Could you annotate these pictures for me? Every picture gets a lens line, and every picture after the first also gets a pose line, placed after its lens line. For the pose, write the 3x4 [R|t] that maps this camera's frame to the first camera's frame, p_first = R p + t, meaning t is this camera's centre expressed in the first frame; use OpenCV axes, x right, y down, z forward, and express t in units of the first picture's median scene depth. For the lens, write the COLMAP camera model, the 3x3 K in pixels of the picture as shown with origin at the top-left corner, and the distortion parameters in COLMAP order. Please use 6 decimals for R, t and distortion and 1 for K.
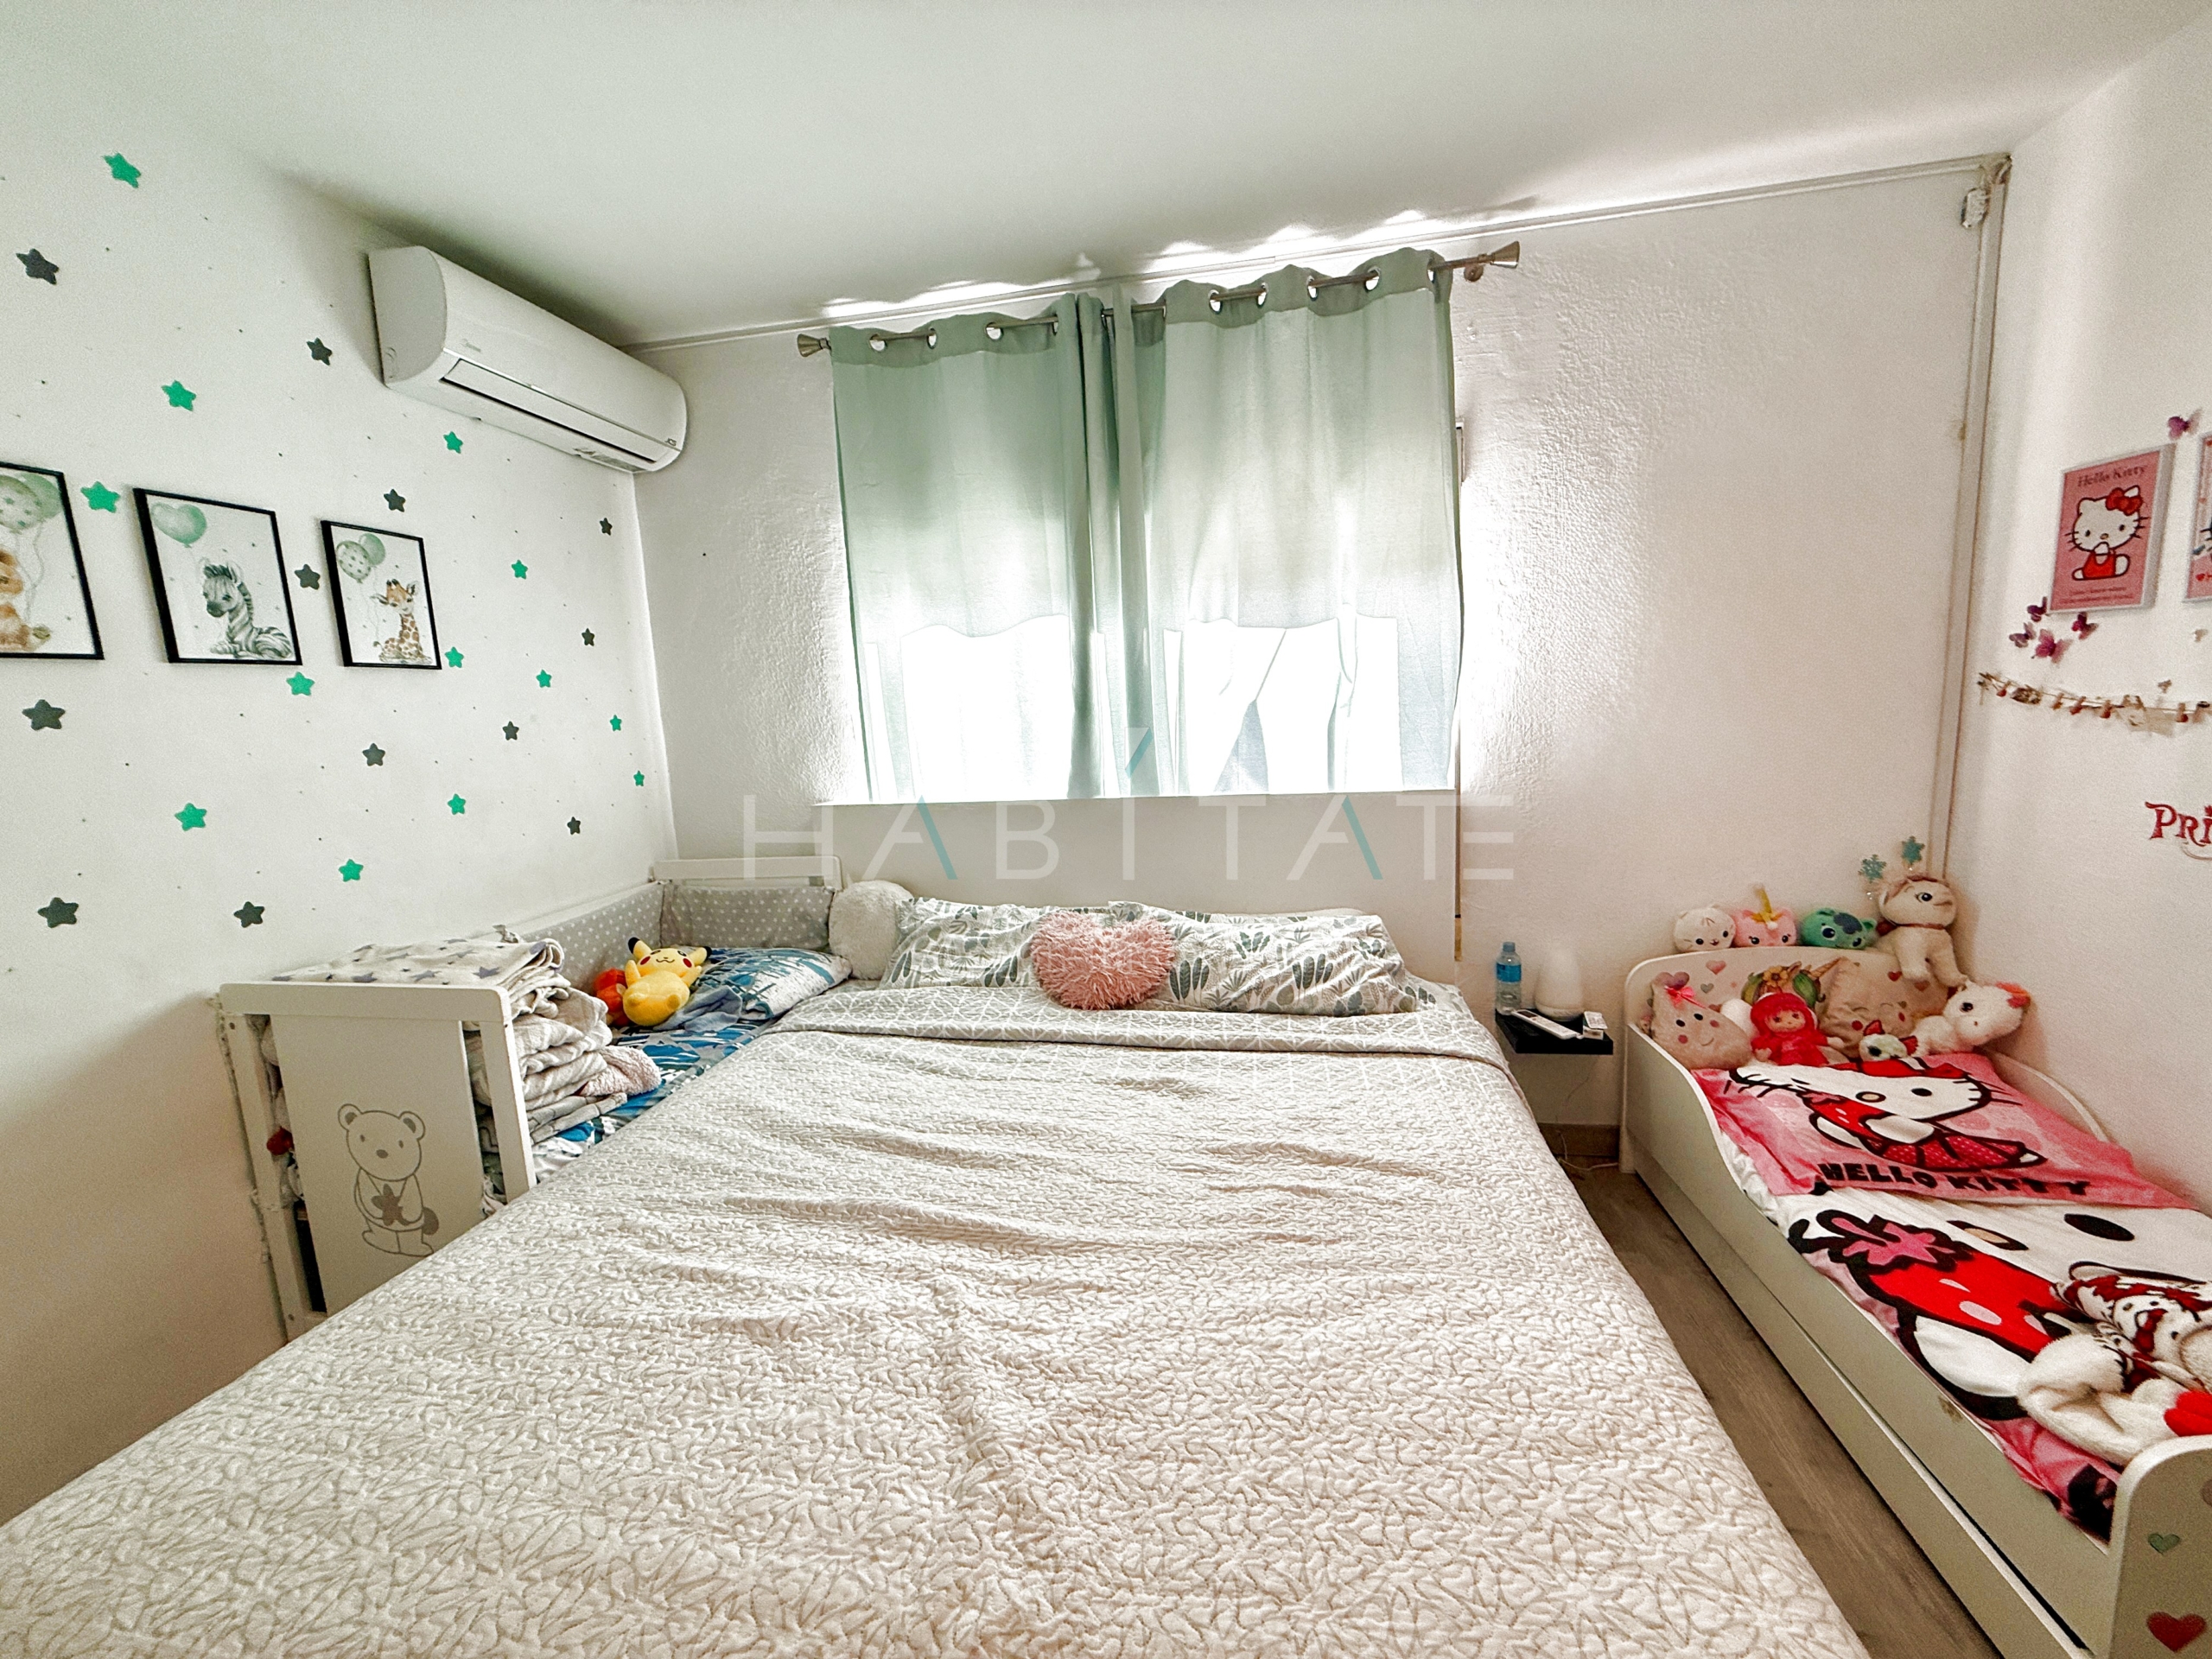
lens RADIAL K [[886.0, 0, 1097.8], [0, 886.0, 829.5], [0, 0, 1]] dist [0.000053, -0.000204]
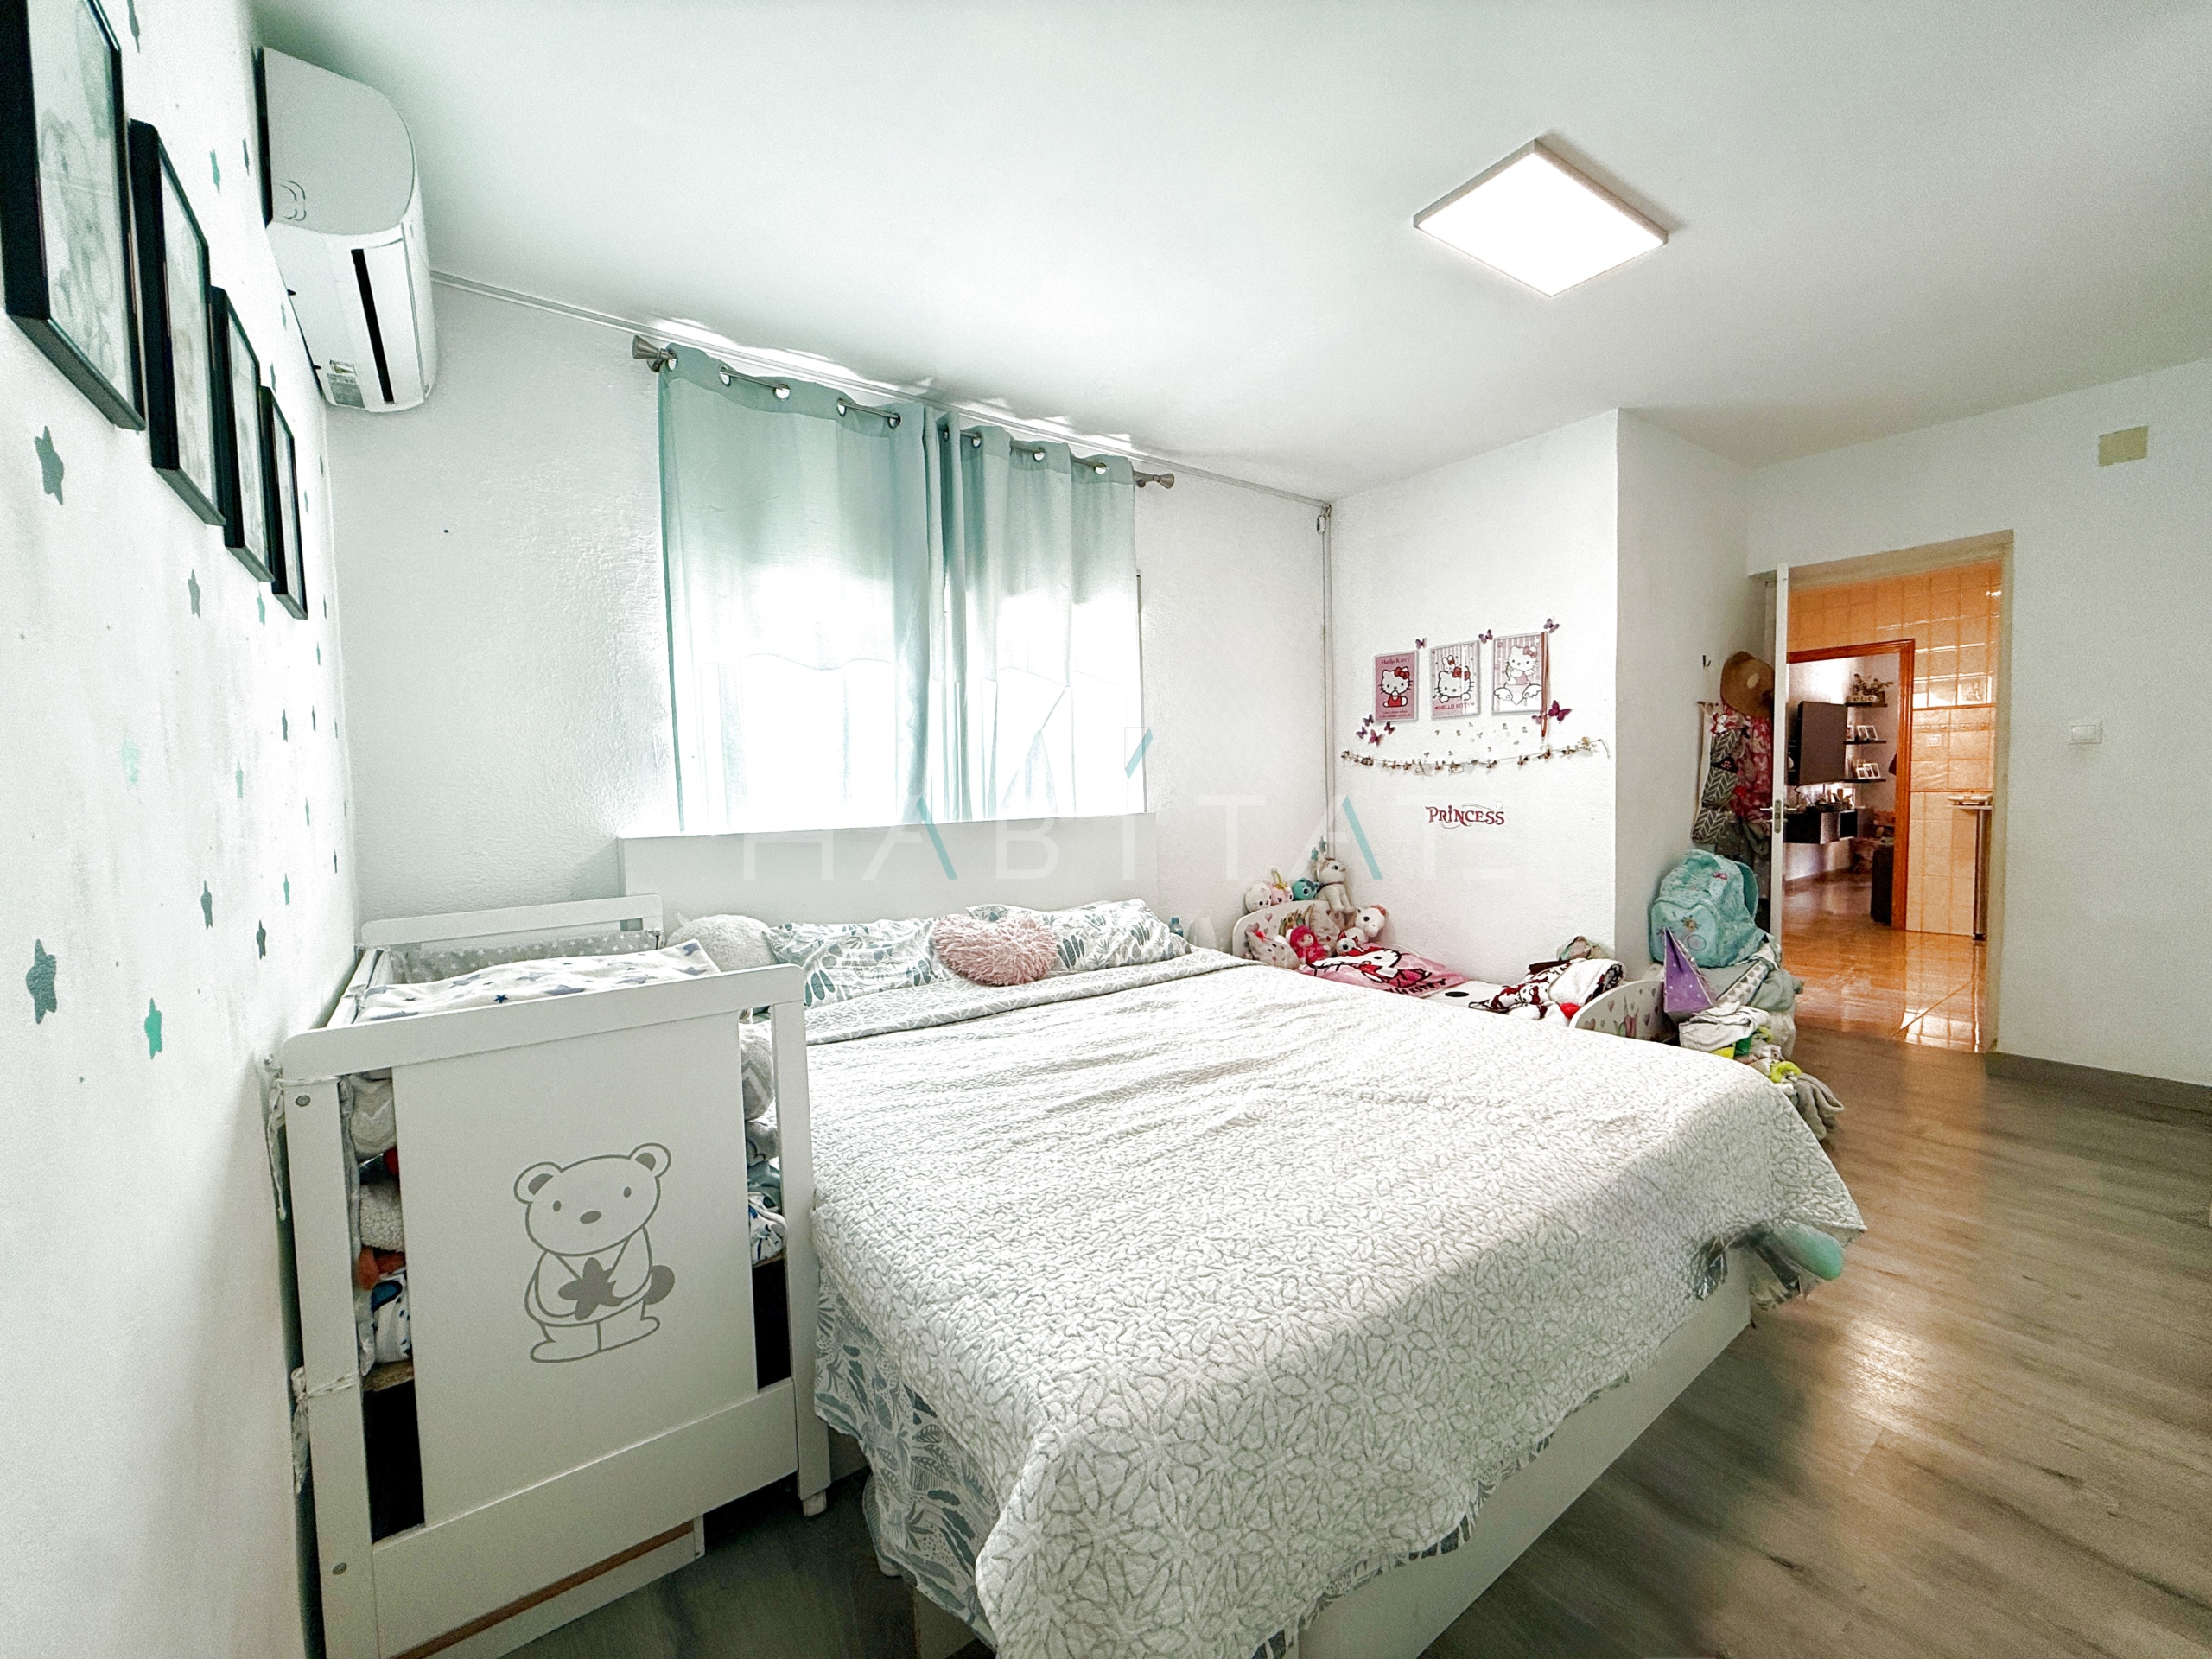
lens RADIAL K [[886.0, 0, 1103.6], [0, 886.0, 828.3], [0, 0, 1]] dist [0.000053, -0.000204]
pose [[0.679168, -0.006441, 0.733954, -0.883523], [0.098156, 0.991777, -0.082126, 0.111863], [-0.727390, 0.127819, 0.674215, 0.086099]]
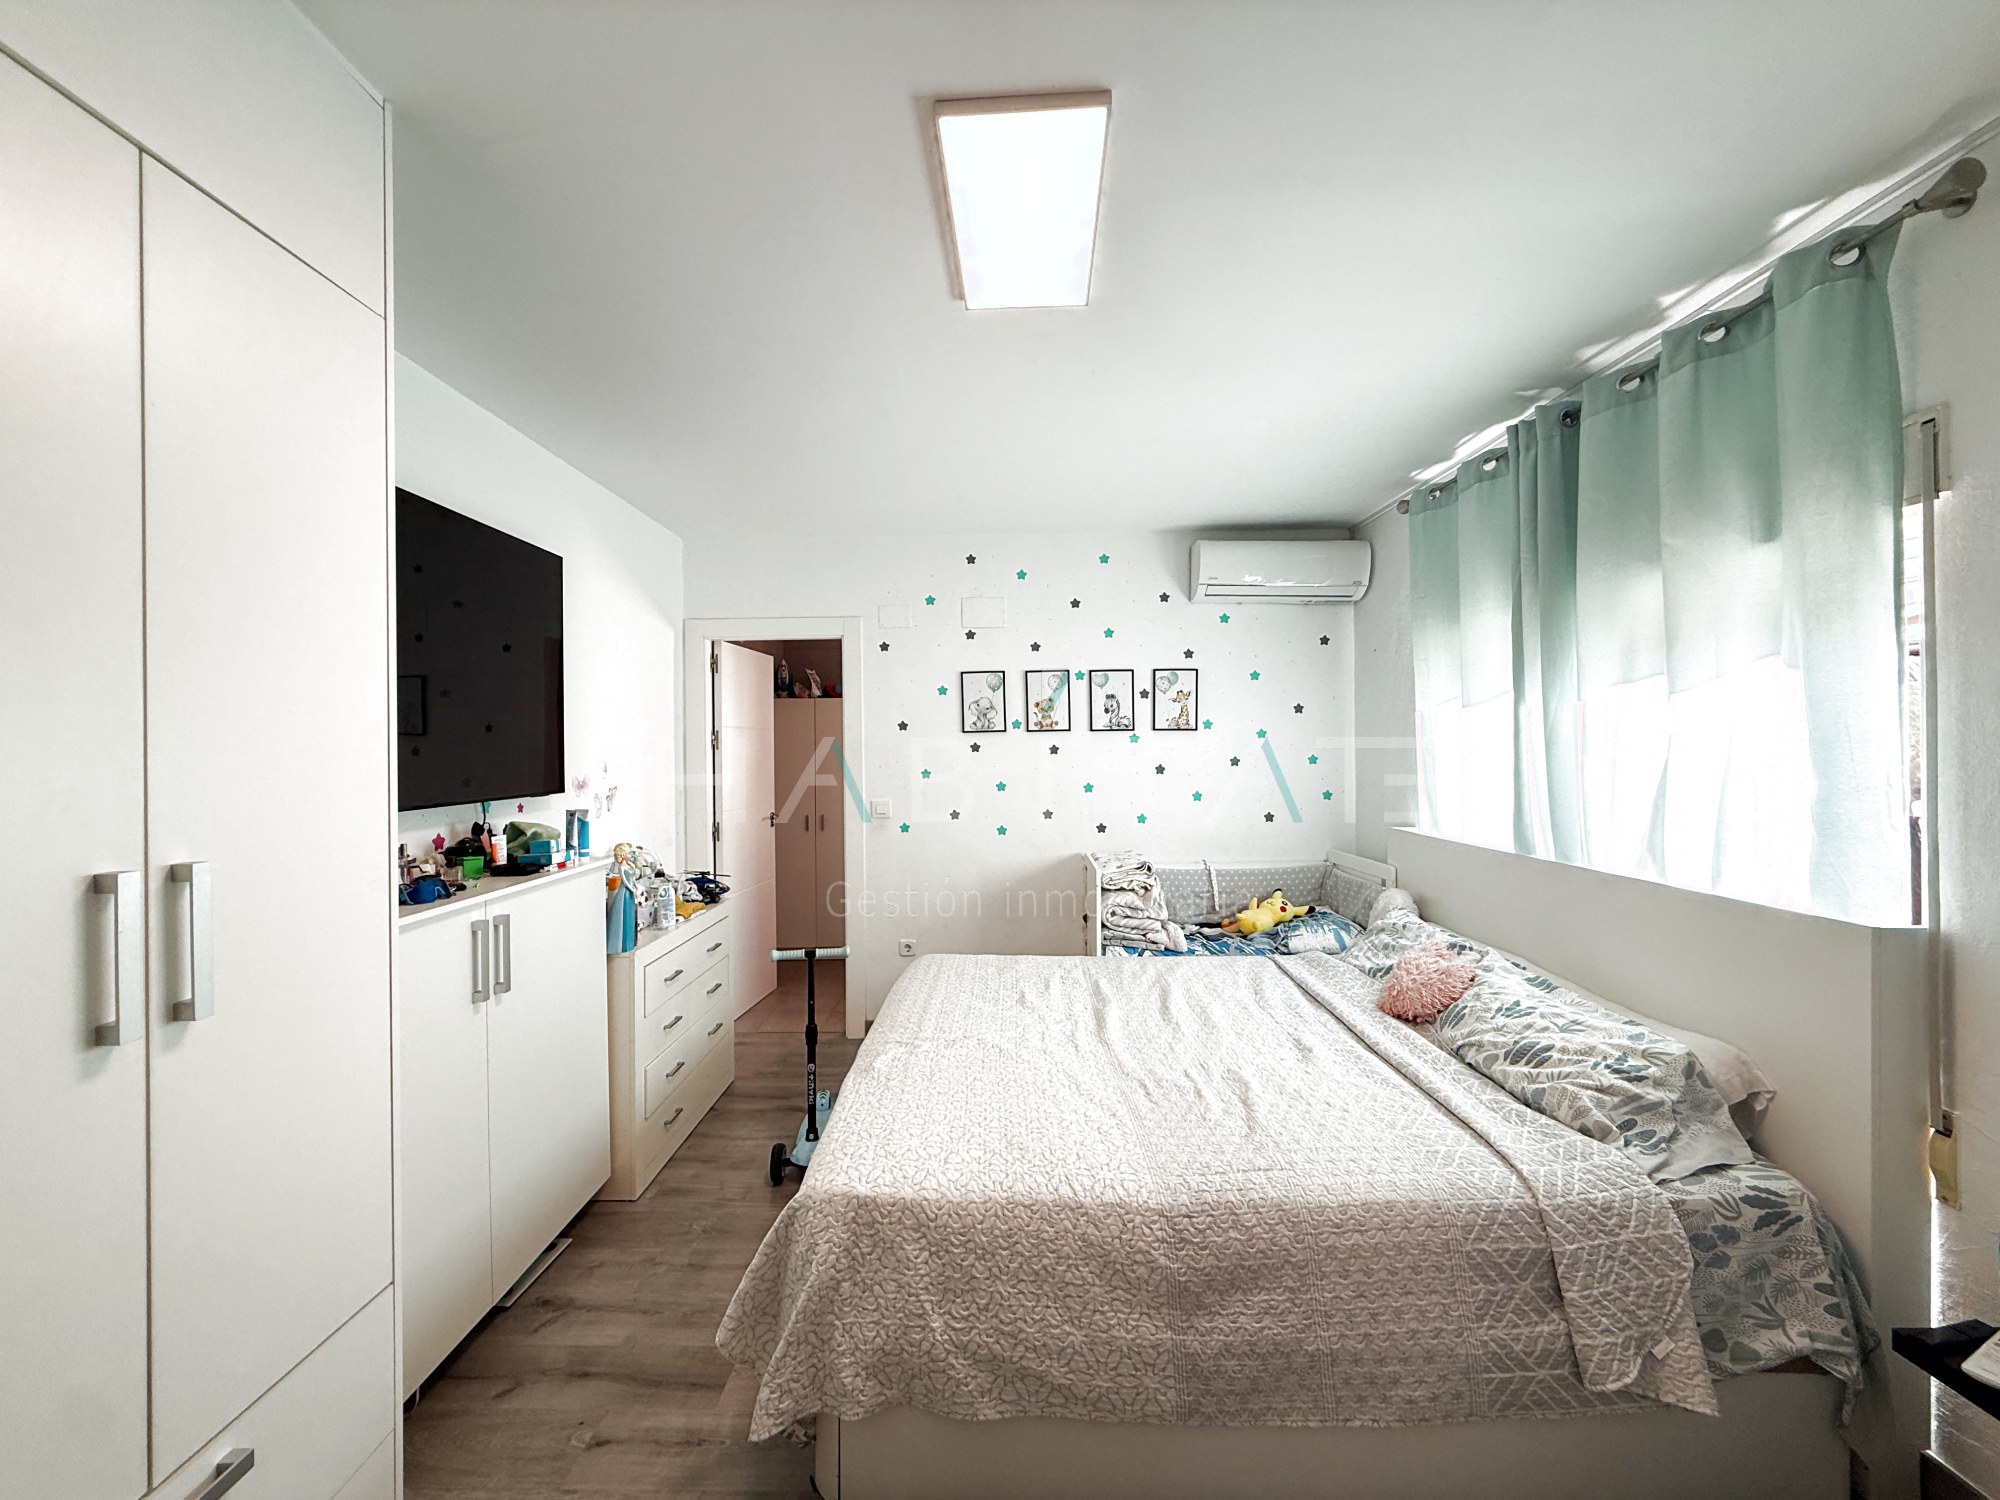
lens RADIAL K [[801.1, 0, 988.9], [0, 801.1, 747.8], [0, 0, 1]] dist [0.000053, -0.000204]
pose [[0.165173, 0.045539, -0.985213, 1.085860], [-0.142813, 0.989510, 0.021795, -0.119254], [0.975870, 0.137102, 0.169944, 0.227823]]
